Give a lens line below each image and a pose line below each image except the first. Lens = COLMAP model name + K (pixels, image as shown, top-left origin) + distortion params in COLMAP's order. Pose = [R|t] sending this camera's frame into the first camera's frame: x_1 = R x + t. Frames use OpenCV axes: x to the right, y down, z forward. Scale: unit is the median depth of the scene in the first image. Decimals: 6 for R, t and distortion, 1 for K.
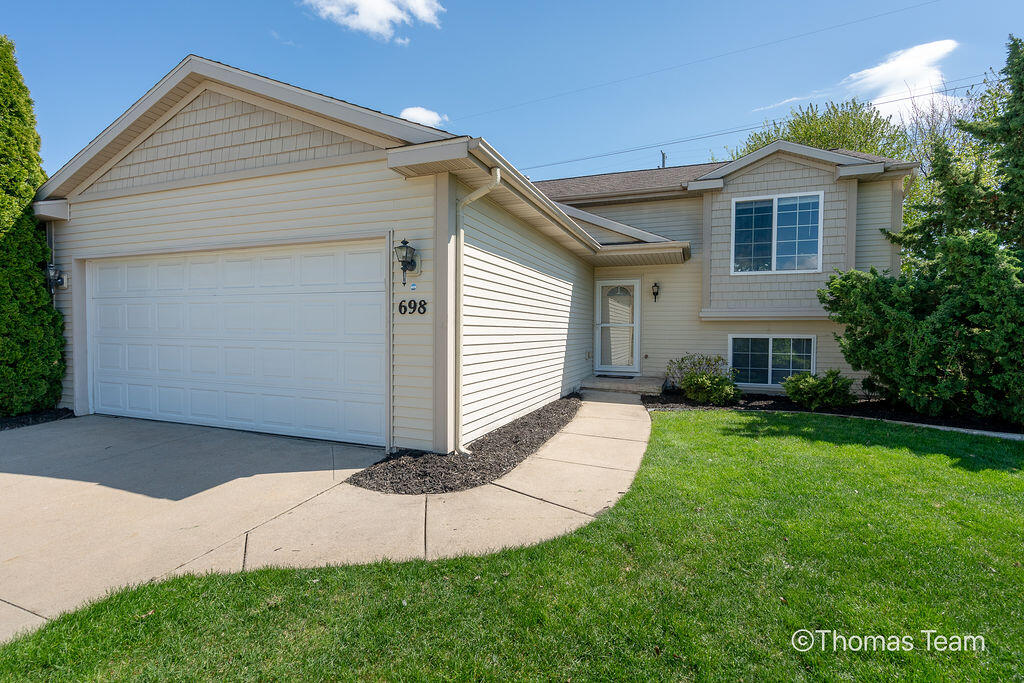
lens RADIAL K [[451.3, 0, 507.2], [0, 451.3, 341.8], [0, 0, 1]] dist [-0.004729, 0.001573]
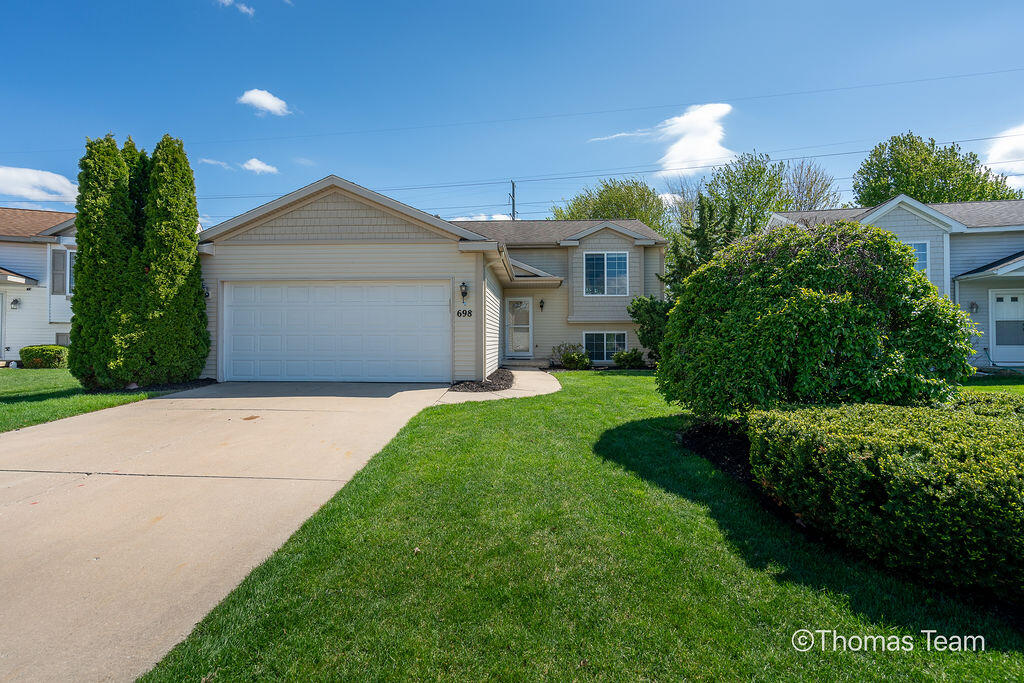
lens RADIAL K [[473.5, 0, 530.6], [0, 473.5, 340.8], [0, 0, 1]] dist [-0.008968, 0.002971]
pose [[0.924074, -0.013661, 0.381969, -0.457377], [0.023091, 0.999531, -0.020114, 0.061814], [-0.381515, 0.027407, 0.923956, -0.696812]]
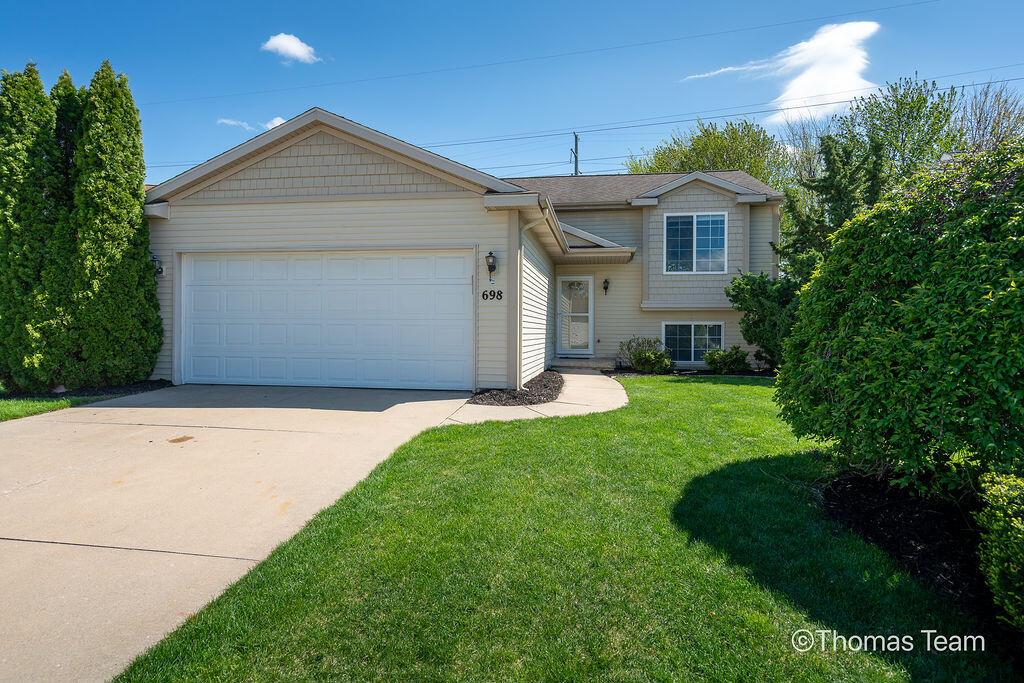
lens RADIAL K [[572.9, 0, 522.2], [0, 572.9, 338.6], [0, 0, 1]] dist [0.008237, 0.001385]
pose [[0.966616, -0.008417, 0.256092, -0.359503], [0.012188, 0.999839, -0.013143, 0.057603], [-0.255941, 0.015826, 0.966563, -0.534161]]
